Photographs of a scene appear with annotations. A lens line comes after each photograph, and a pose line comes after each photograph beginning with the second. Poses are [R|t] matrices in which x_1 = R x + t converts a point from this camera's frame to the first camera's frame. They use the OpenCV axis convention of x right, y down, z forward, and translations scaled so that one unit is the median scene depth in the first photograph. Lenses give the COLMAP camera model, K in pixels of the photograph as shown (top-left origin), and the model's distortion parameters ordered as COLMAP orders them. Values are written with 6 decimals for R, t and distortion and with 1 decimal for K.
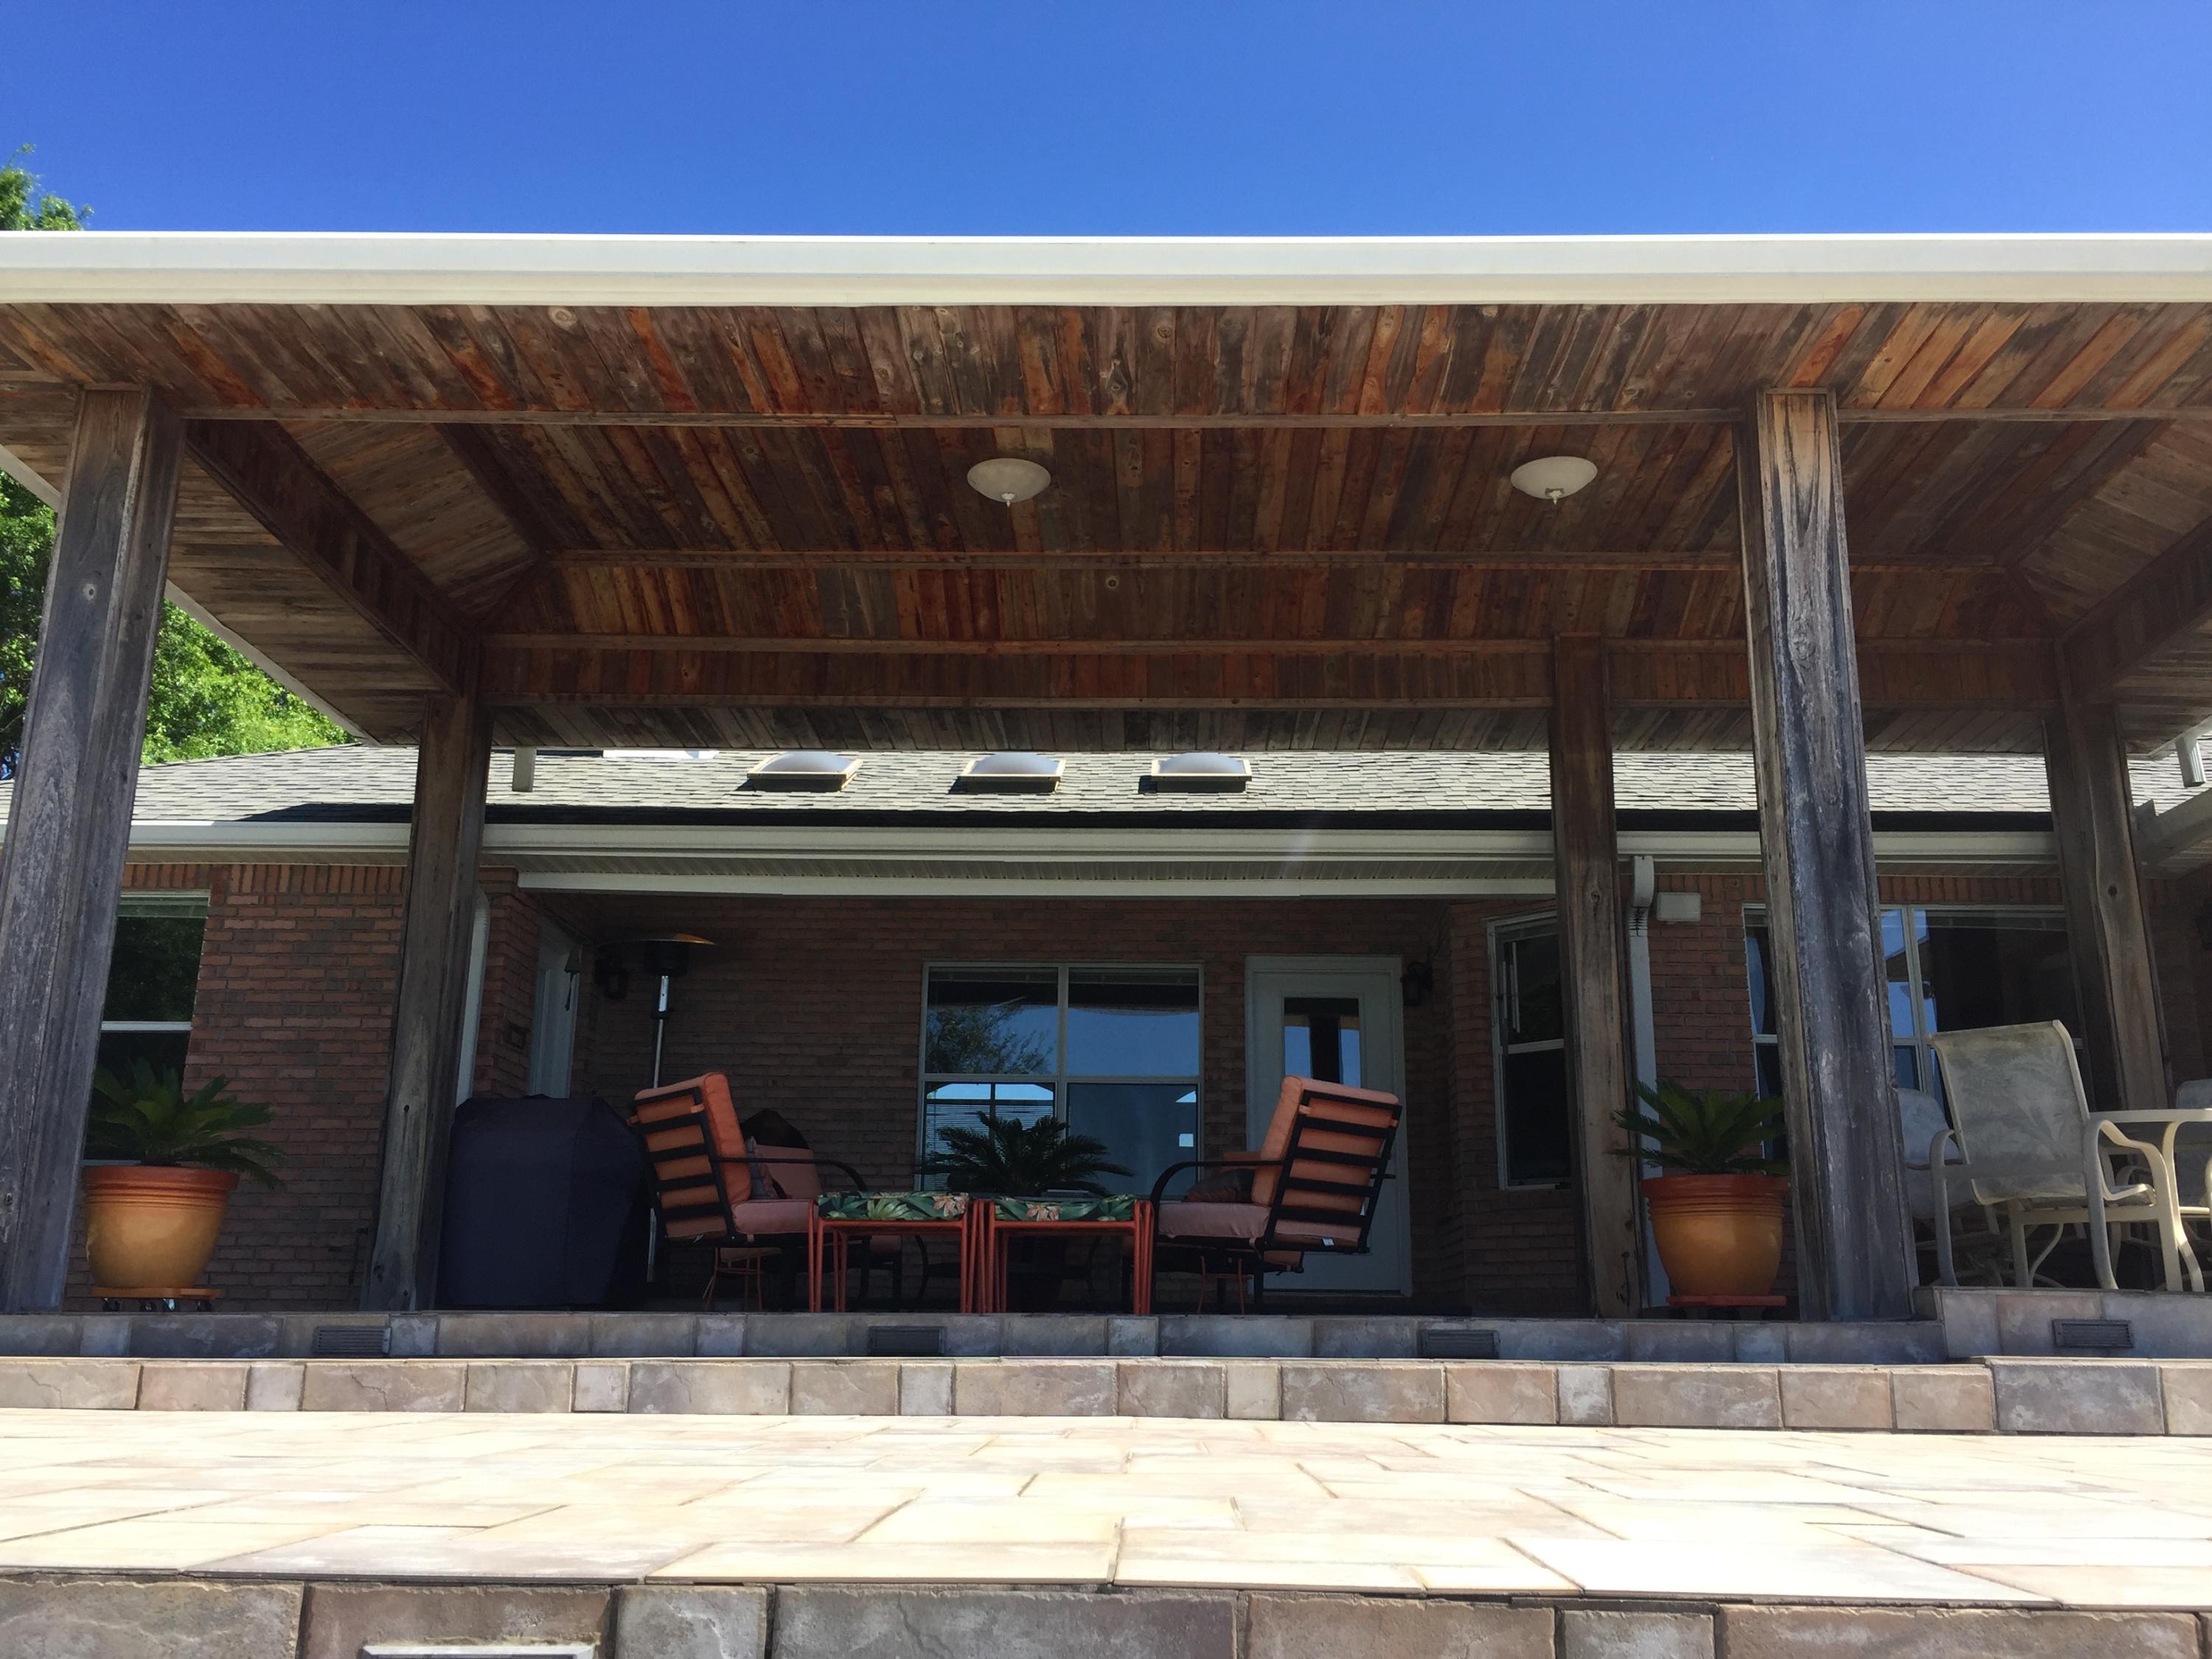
lens RADIAL K [[1903.1, 0, 1105.9], [0, 1903.1, 830.7], [0, 0, 1]] dist [0.074800, -0.099075]
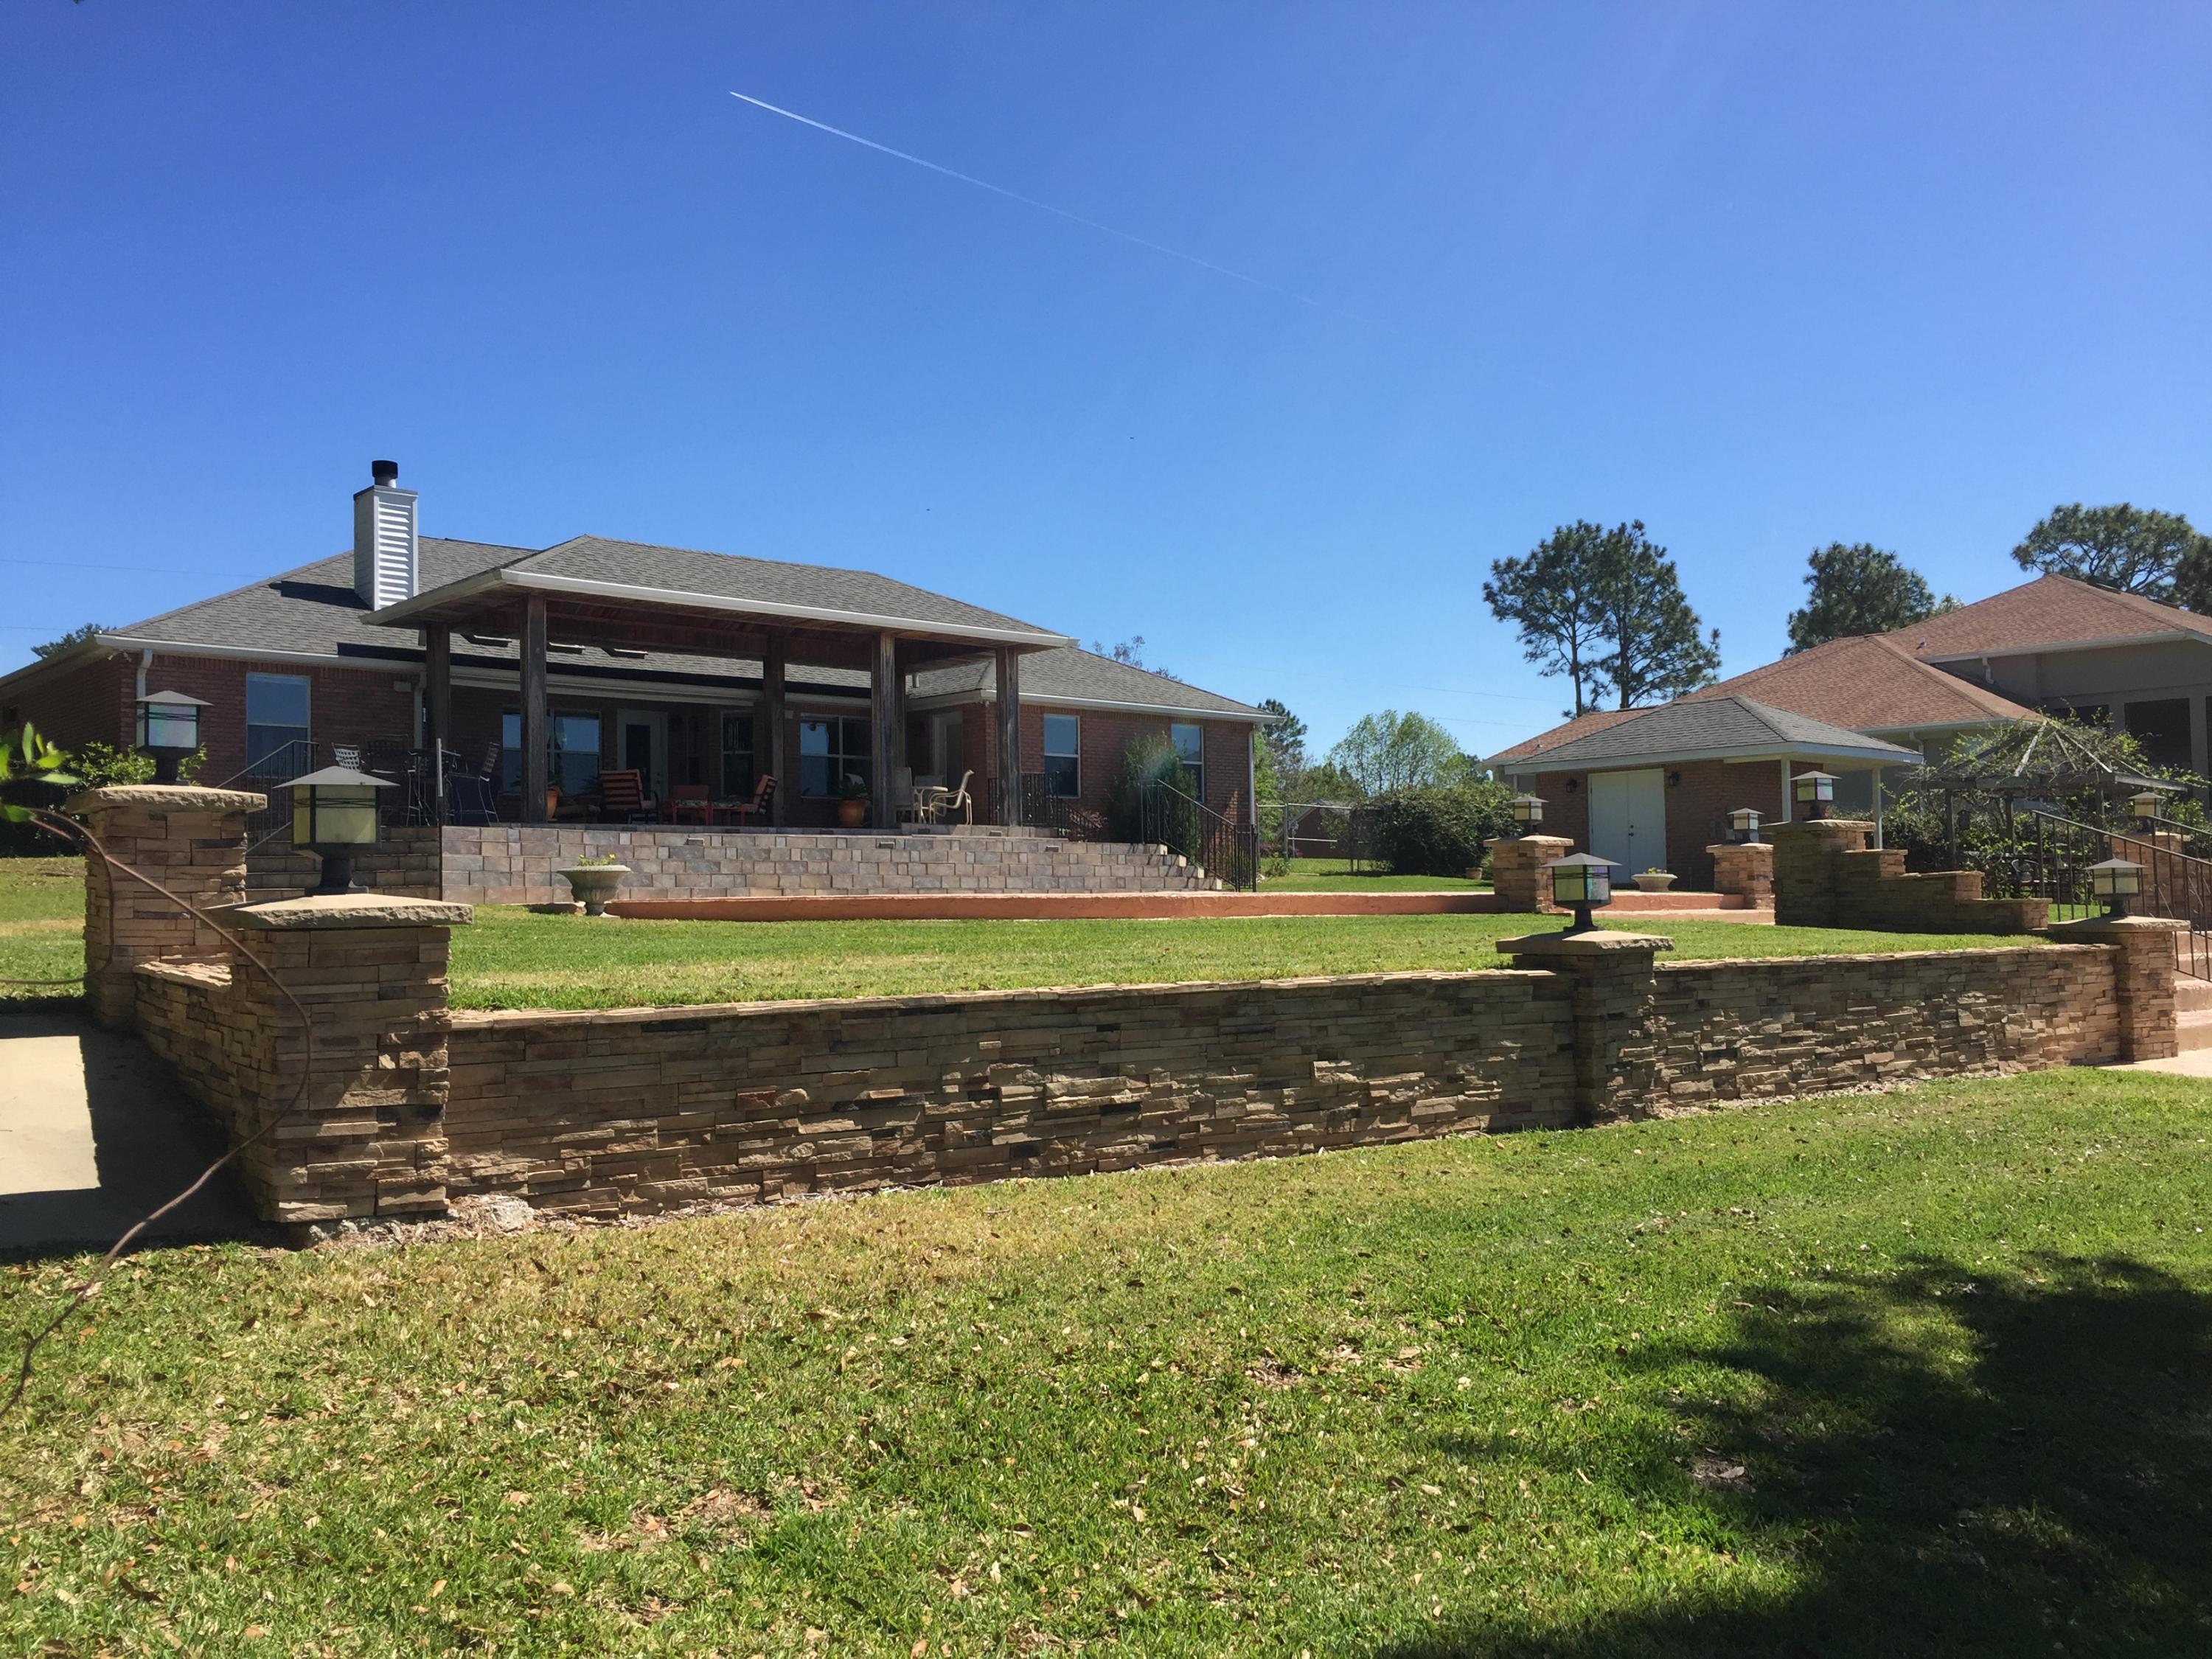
lens RADIAL K [[1903.1, 0, 1109.1], [0, 1903.1, 832.1], [0, 0, 1]] dist [0.074800, -0.099075]
pose [[0.771204, 0.009854, 0.636512, -2.056382], [-0.153807, 0.973141, 0.171289, -0.608406], [-0.617728, -0.229999, 0.752006, -2.770693]]
